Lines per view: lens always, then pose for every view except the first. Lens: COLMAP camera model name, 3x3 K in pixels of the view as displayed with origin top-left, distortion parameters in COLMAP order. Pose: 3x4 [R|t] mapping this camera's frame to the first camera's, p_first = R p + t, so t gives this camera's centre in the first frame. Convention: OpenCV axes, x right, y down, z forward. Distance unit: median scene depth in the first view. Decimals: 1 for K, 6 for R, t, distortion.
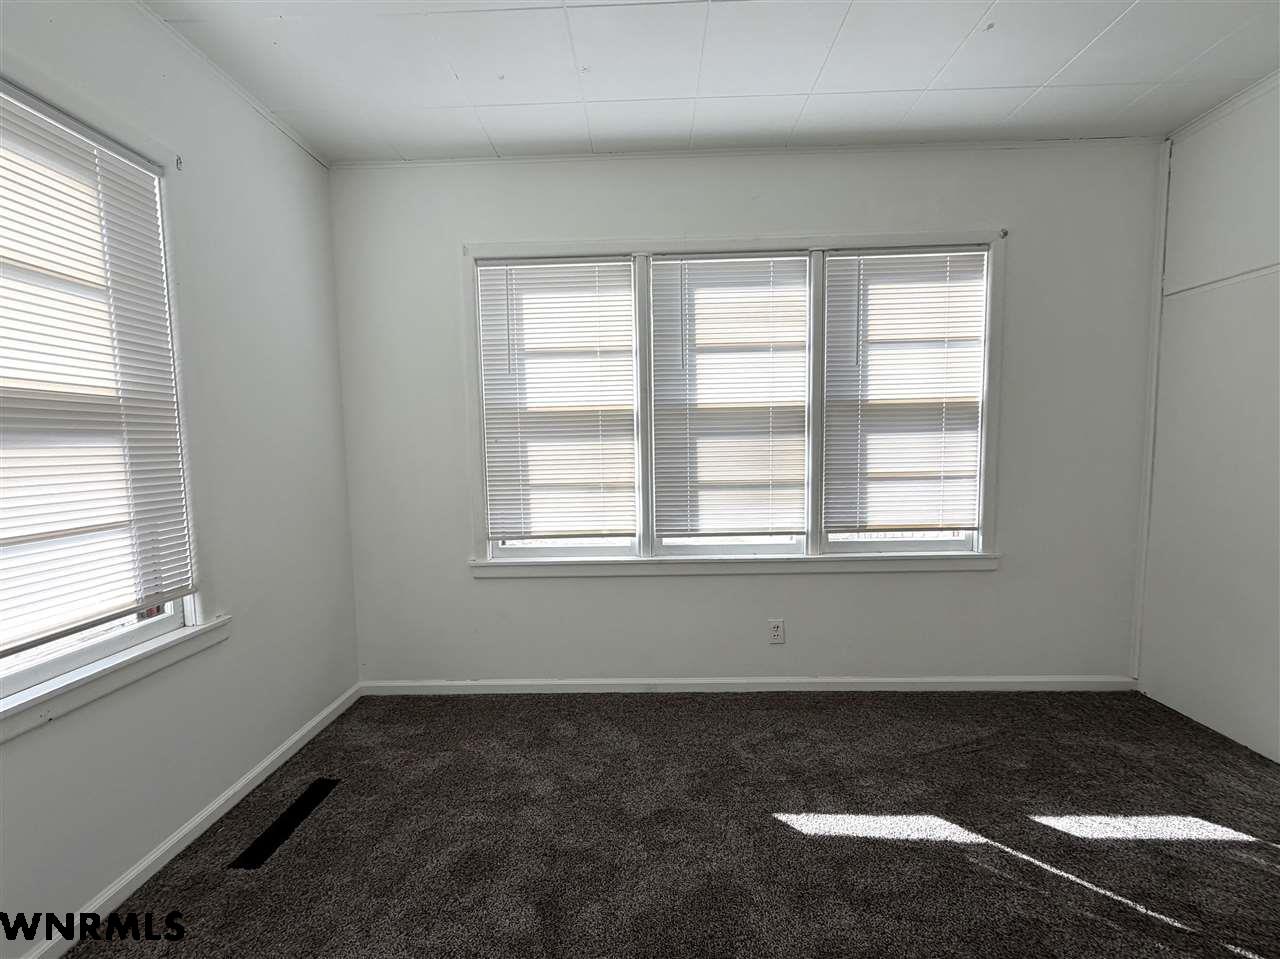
lens RADIAL K [[514.7, 0, 641.8], [0, 514.7, 481.7], [0, 0, 1]] dist [0.003593, -0.001193]
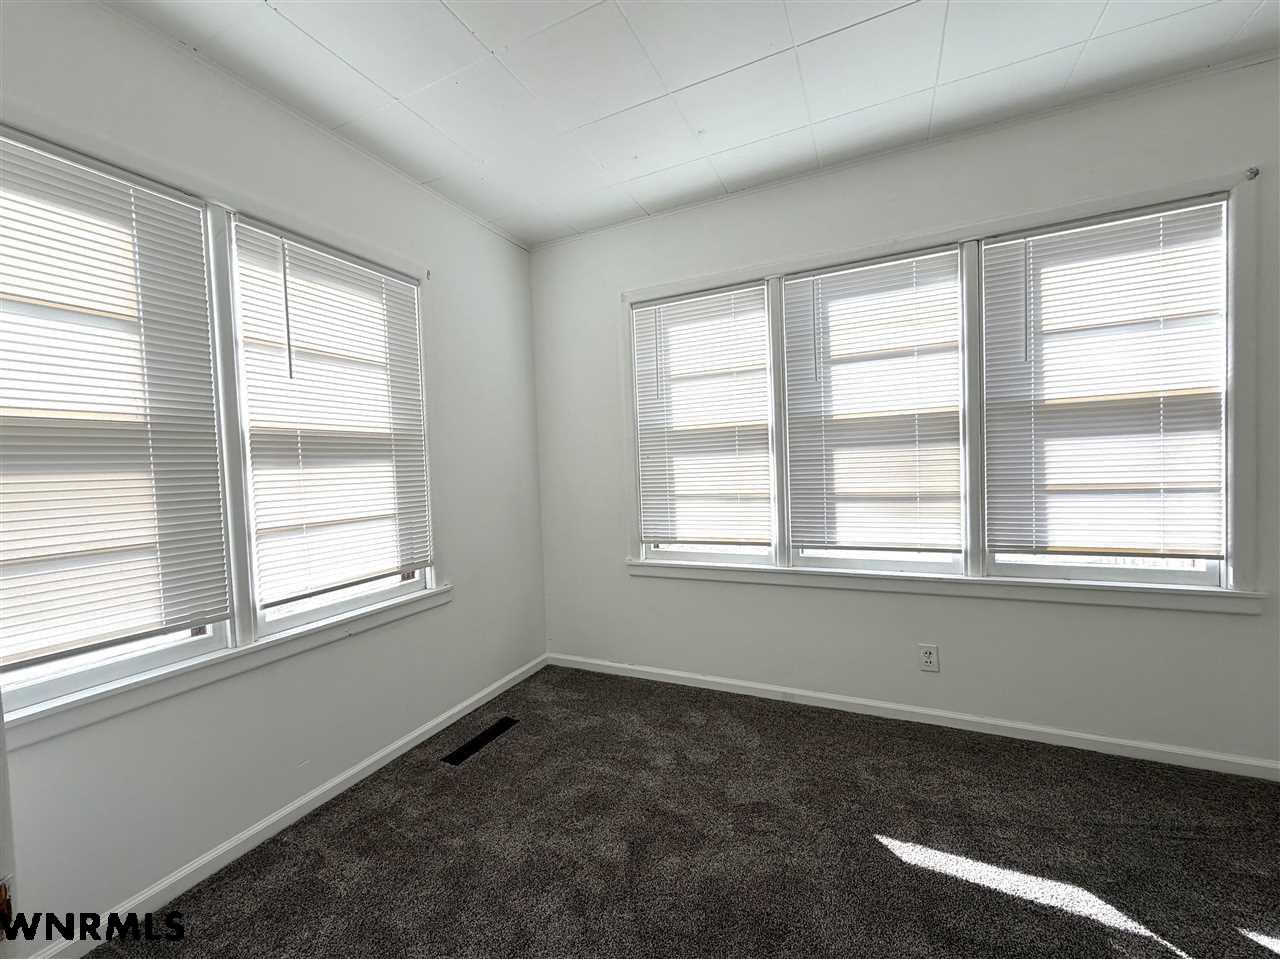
lens RADIAL K [[514.7, 0, 637.1], [0, 514.7, 481.3], [0, 0, 1]] dist [0.003593, -0.001193]
pose [[0.912483, -0.002153, -0.409108, 0.176152], [-0.010859, 0.999506, -0.029480, 0.010419], [0.408970, 0.031343, 0.912010, -0.062484]]
